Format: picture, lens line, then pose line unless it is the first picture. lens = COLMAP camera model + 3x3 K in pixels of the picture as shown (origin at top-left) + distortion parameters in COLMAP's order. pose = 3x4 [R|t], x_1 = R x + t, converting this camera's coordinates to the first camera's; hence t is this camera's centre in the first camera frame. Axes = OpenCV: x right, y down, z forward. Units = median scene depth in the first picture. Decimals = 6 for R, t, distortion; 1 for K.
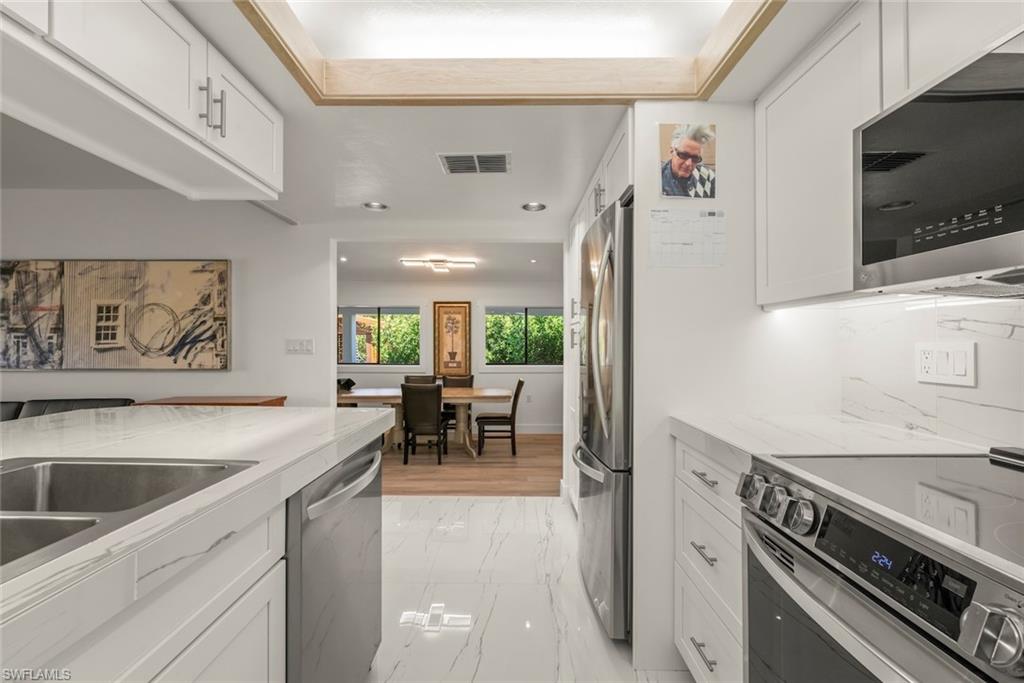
lens RADIAL K [[429.3, 0, 513.8], [0, 429.3, 342.0], [0, 0, 1]] dist [0.001907, 0.000085]
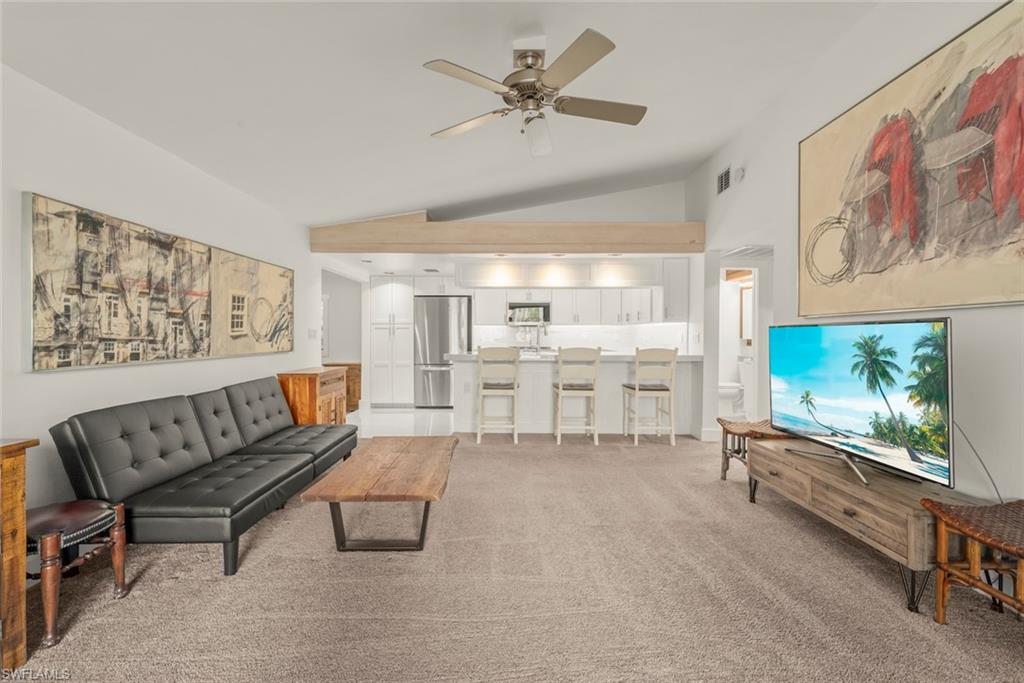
lens RADIAL K [[438.1, 0, 510.3], [0, 438.1, 337.1], [0, 0, 1]] dist [-0.000442, -0.000416]
pose [[-0.003760, -0.006296, 0.999973, -2.053904], [-0.002369, 0.999977, 0.006287, 0.010026], [-0.999990, -0.002345, -0.003775, 0.316687]]
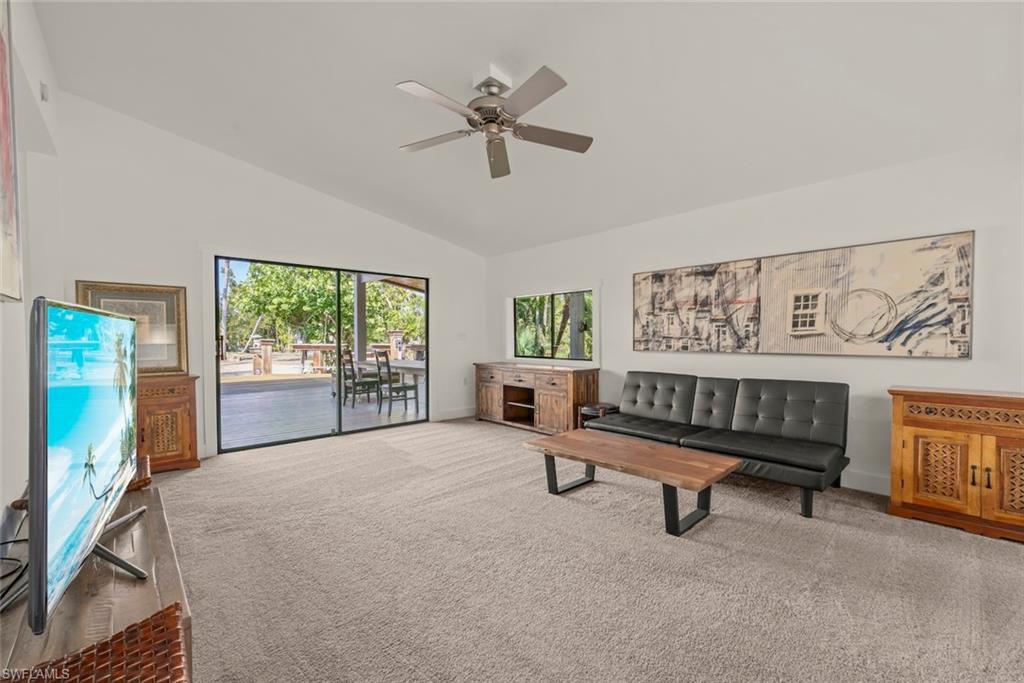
lens RADIAL K [[418.3, 0, 511.2], [0, 418.3, 347.6], [0, 0, 1]] dist [-0.001107, -0.000124]
pose [[0.675398, 0.015950, -0.737281, -0.670804], [0.004732, 0.999652, 0.025961, 0.015857], [0.737439, -0.021022, 0.675087, -0.244406]]
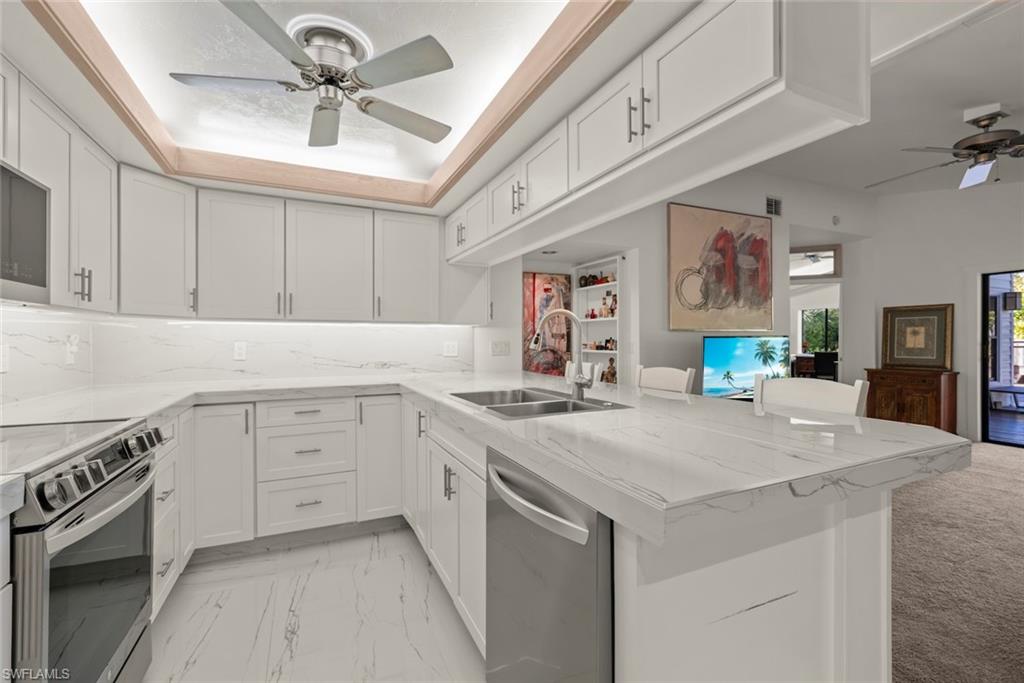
lens RADIAL K [[444.4, 0, 512.0], [0, 444.4, 341.5], [0, 0, 1]] dist [0.001855, -0.000002]
pose [[-0.909879, 0.002723, -0.414865, 0.004498], [0.002380, 0.999996, 0.001343, 0.002736], [0.414867, 0.000235, -0.909882, 0.721811]]
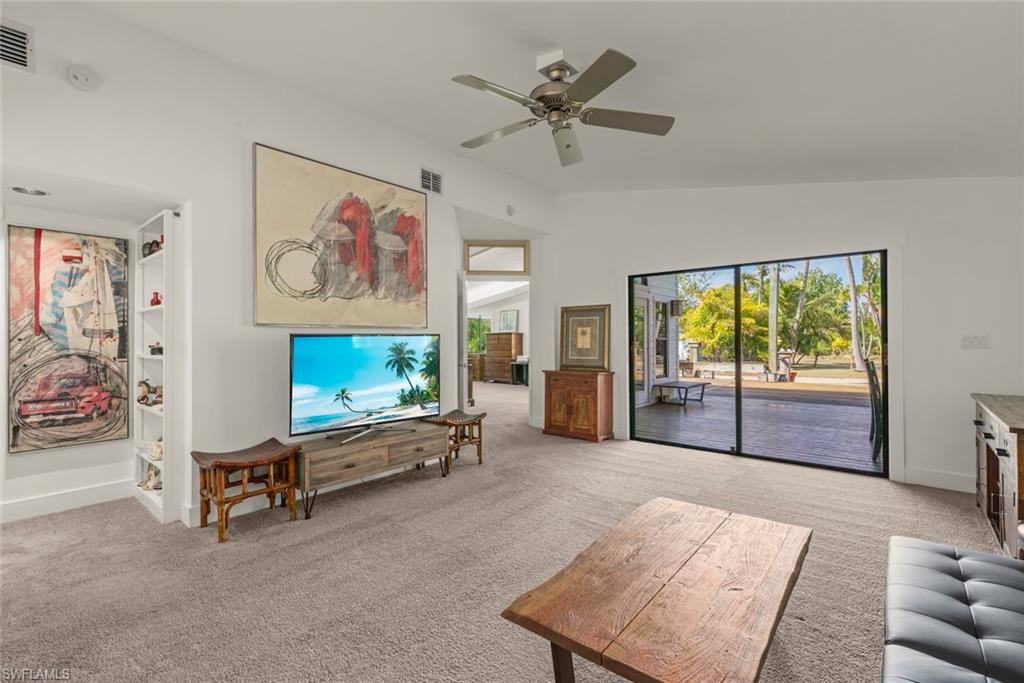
lens RADIAL K [[459.0, 0, 511.5], [0, 459.0, 337.7], [0, 0, 1]] dist [0.000819, 0.000008]
pose [[-0.651627, -0.006725, -0.758510, -0.638553], [0.005193, 0.999898, -0.013326, 0.014929], [0.758522, -0.012622, -0.651525, 0.738027]]
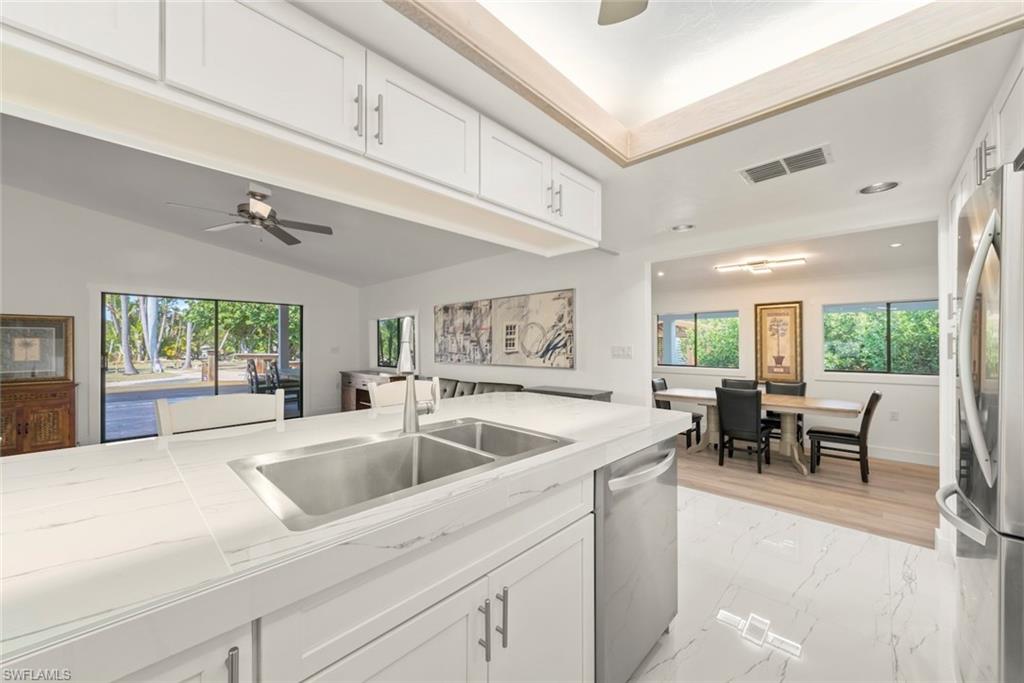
lens RADIAL K [[387.2, 0, 512.0], [0, 387.2, 341.5], [0, 0, 1]] dist [0.000957, 0.000014]
pose [[0.722900, -0.009166, -0.690892, 0.046485], [0.006370, 0.999958, -0.006601, -0.015647], [0.690924, 0.000371, 0.722928, -0.030662]]
